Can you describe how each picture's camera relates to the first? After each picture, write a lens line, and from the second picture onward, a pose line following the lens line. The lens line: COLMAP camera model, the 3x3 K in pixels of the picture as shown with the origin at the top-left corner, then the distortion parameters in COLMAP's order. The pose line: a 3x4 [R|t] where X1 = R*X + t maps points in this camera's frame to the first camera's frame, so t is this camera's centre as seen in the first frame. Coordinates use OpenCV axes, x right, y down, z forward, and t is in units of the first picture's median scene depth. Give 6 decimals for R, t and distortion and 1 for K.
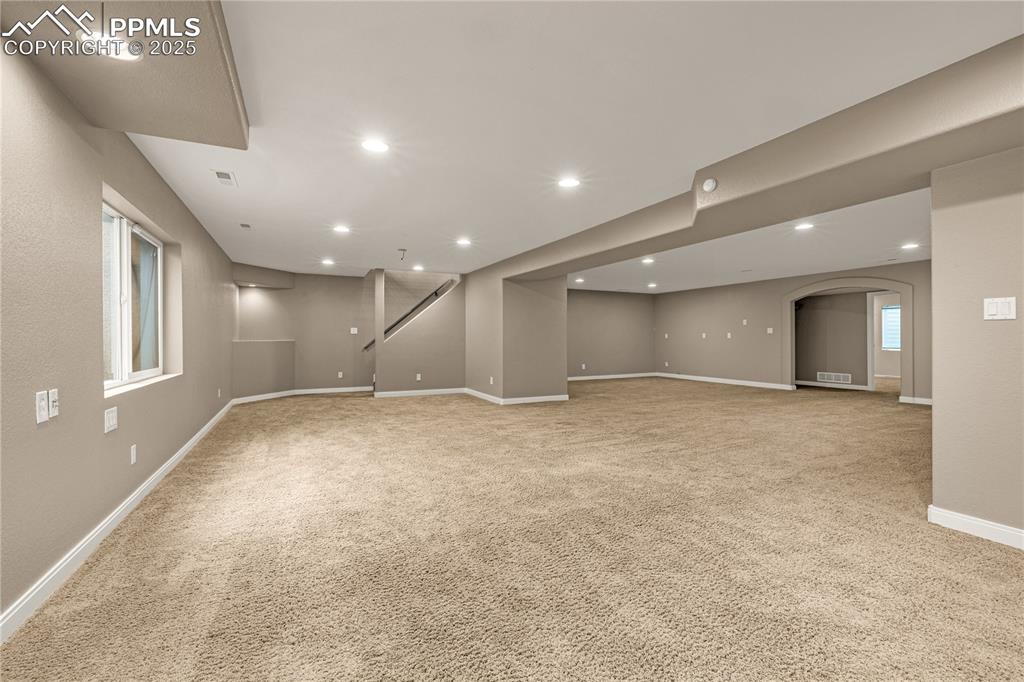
lens RADIAL K [[436.4, 0, 515.3], [0, 436.4, 339.9], [0, 0, 1]] dist [0.004244, -0.000275]
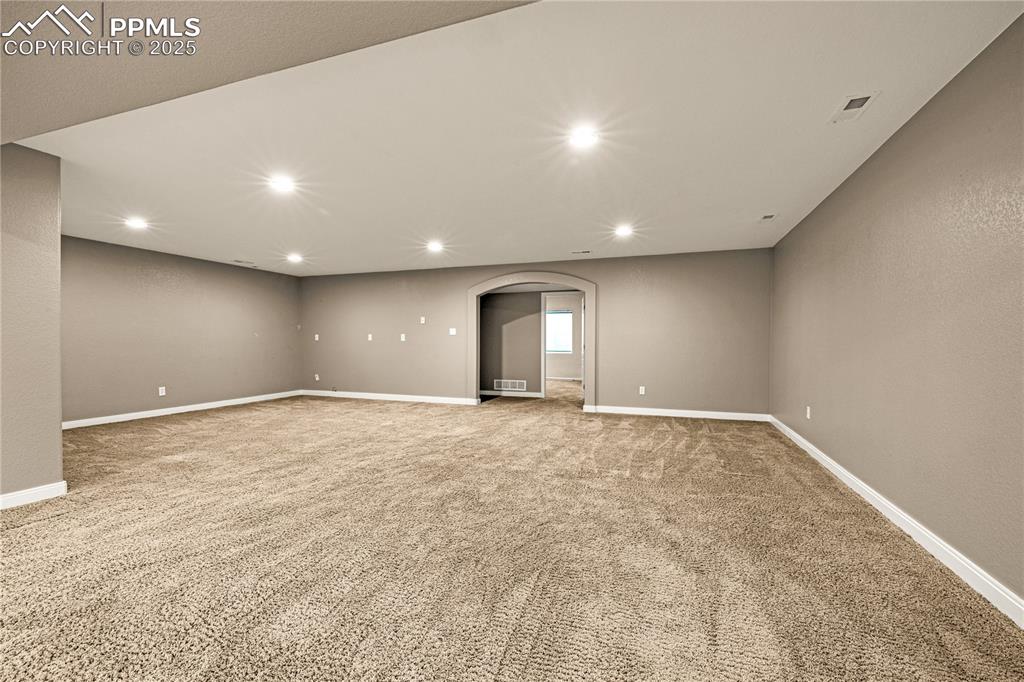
lens RADIAL K [[436.4, 0, 516.9], [0, 436.4, 341.8], [0, 0, 1]] dist [0.004244, -0.000275]
pose [[0.719551, 0.001399, 0.694438, 0.119295], [-0.000266, 0.999998, -0.001739, -0.001287], [-0.694439, 0.001067, 0.719551, 0.359106]]
